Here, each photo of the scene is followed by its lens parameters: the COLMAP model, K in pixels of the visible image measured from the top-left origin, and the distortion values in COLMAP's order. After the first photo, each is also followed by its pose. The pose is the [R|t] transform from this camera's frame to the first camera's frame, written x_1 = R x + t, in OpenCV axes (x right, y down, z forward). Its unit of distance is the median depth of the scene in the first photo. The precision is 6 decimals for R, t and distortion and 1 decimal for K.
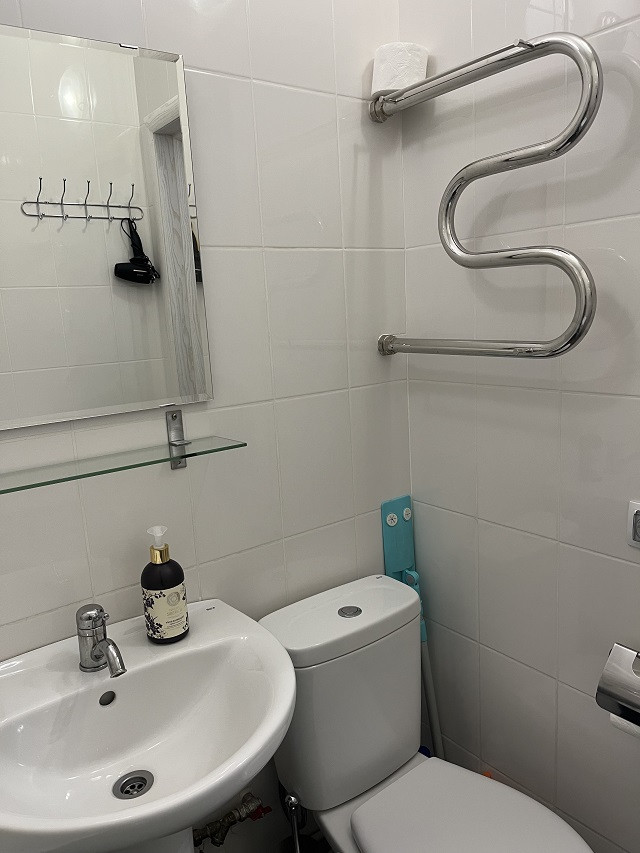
lens RADIAL K [[645.6, 0, 323.1], [0, 645.6, 430.3], [0, 0, 1]] dist [0.039553, -0.053336]
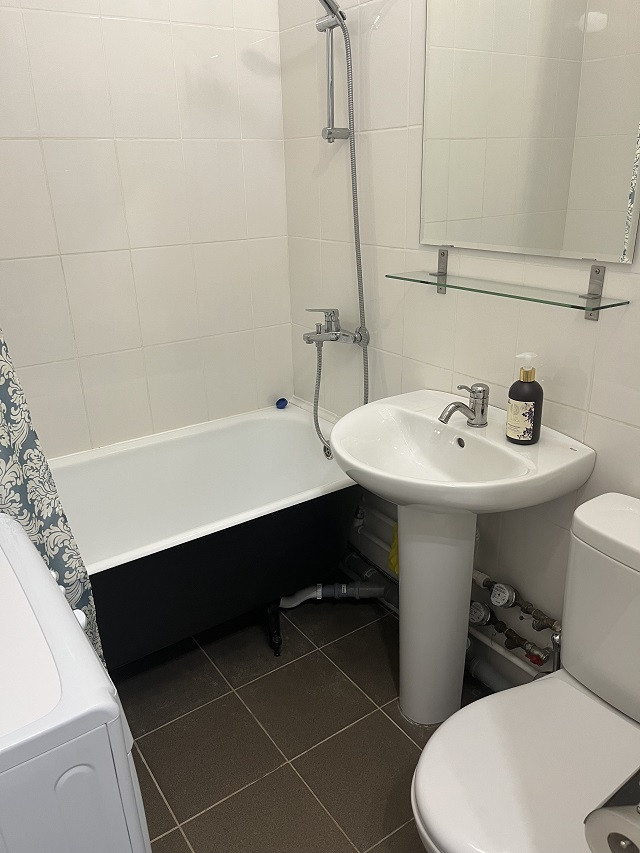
lens RADIAL K [[645.6, 0, 320.1], [0, 645.6, 425.6], [0, 0, 1]] dist [0.039553, -0.053336]
pose [[-0.048021, 0.412946, -0.909488, 1.009668], [-0.152646, 0.896809, 0.415249, -0.193034], [0.987114, 0.158771, 0.019968, 0.620884]]
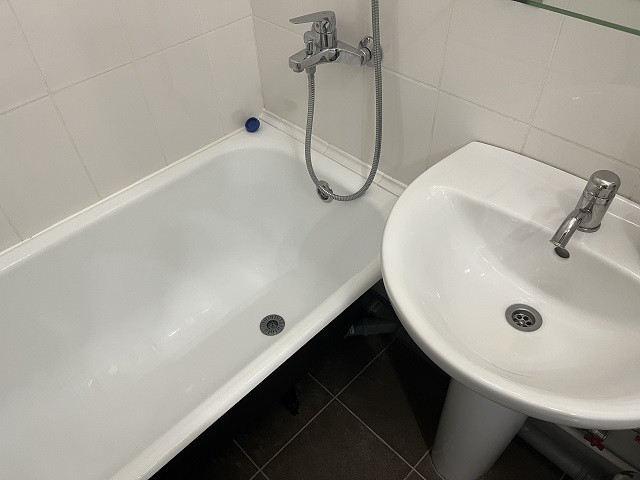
lens RADIAL K [[484.4, 0, 321.1], [0, 484.4, 242.2], [0, 0, 1]] dist [0.039553, -0.053336]
pose [[0.132592, 0.748824, -0.649371, 0.117875], [-0.150262, 0.662769, 0.733593, -0.121843], [0.979715, 0.000307, 0.200397, 0.440635]]
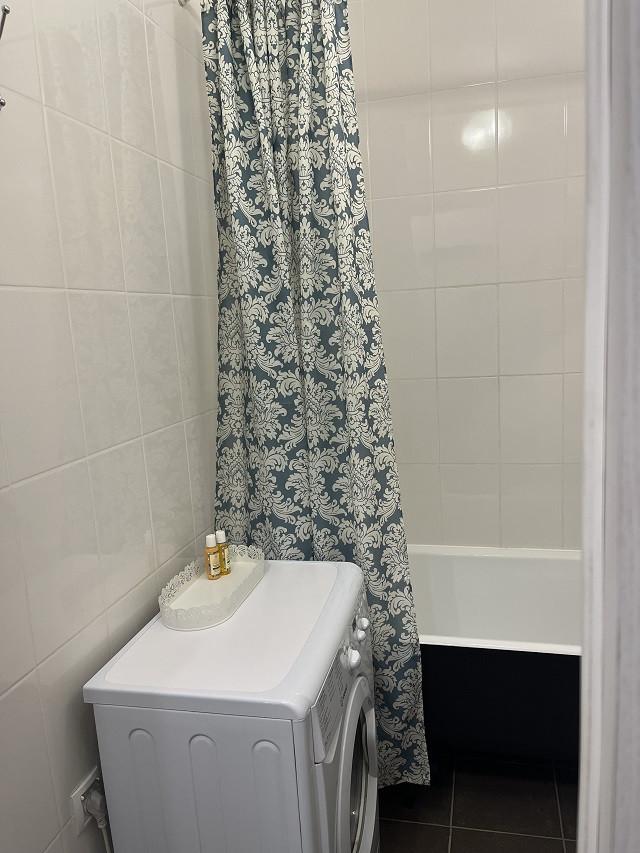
lens RADIAL K [[645.6, 0, 320.4], [0, 645.6, 425.2], [0, 0, 1]] dist [0.039553, -0.053336]
pose [[-0.770373, 0.197068, -0.606374, 0.968142], [-0.016600, 0.944514, 0.328051, -0.286991], [0.637377, 0.262788, -0.724357, 1.053461]]
